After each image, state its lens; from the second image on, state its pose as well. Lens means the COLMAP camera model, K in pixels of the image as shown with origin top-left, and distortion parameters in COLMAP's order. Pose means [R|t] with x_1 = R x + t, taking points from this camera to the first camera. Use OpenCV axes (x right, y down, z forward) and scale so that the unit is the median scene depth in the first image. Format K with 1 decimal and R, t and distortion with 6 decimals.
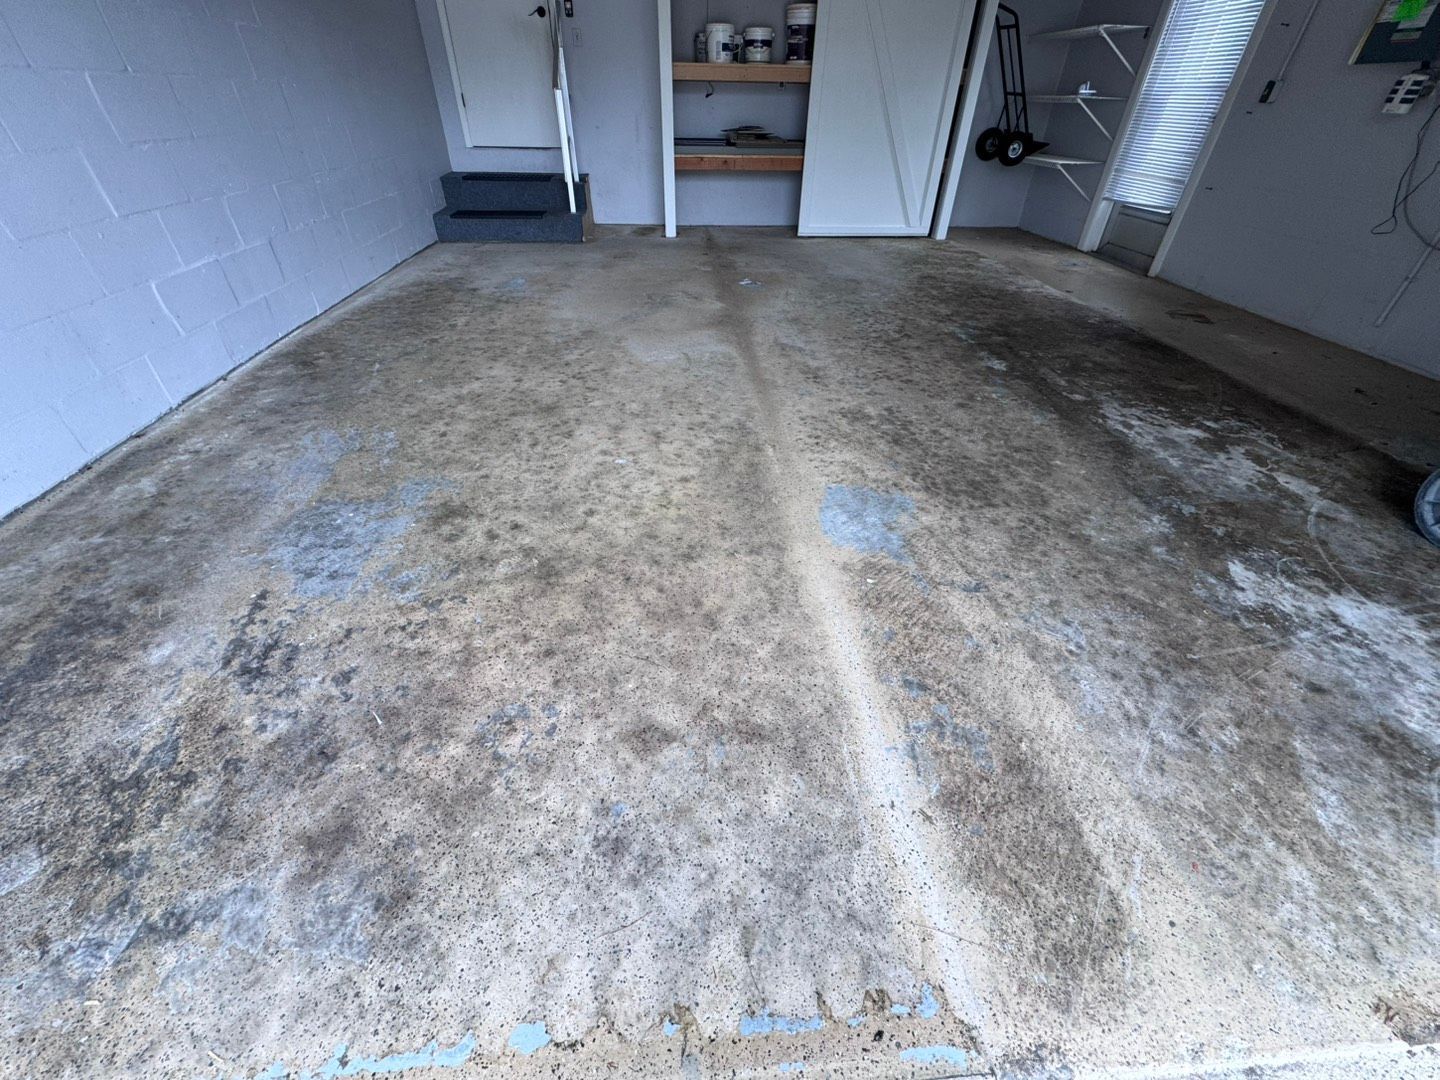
lens RADIAL K [[575.2, 0, 718.2], [0, 575.2, 538.8], [0, 0, 1]] dist [-0.000293, -0.000167]
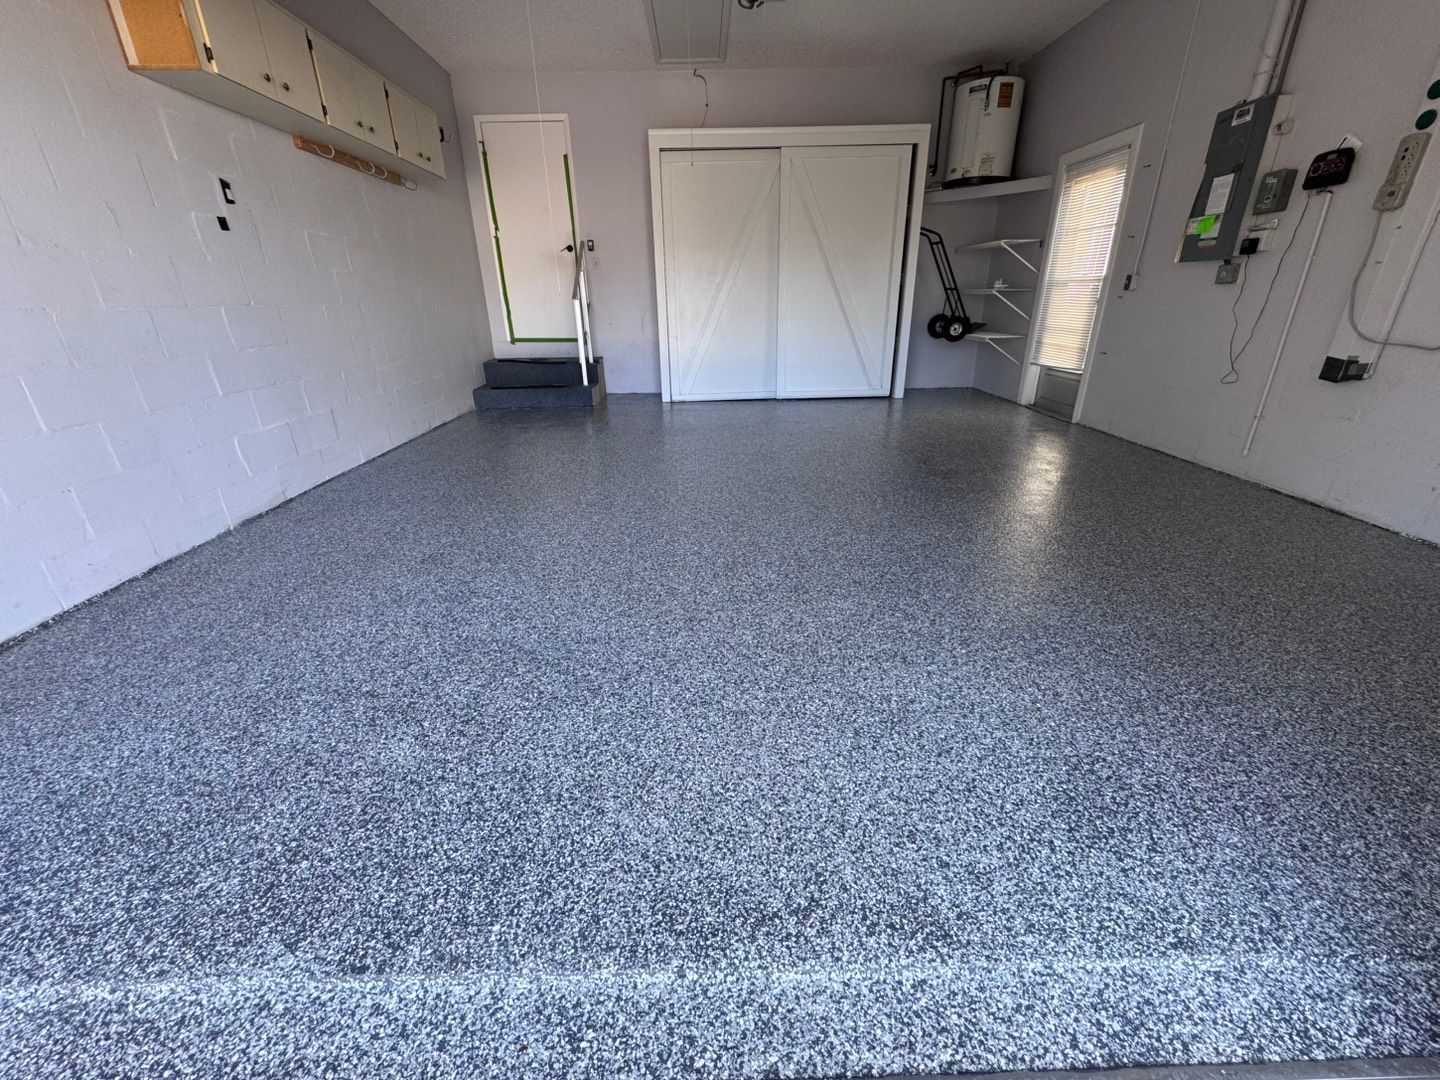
lens RADIAL K [[575.2, 0, 720.5], [0, 575.2, 539.1], [0, 0, 1]] dist [-0.000293, -0.000167]
pose [[0.997643, -0.006747, -0.068281, 0.116335], [-0.010524, 0.968331, -0.249449, 0.052133], [0.067801, 0.249580, 0.965978, -0.081698]]
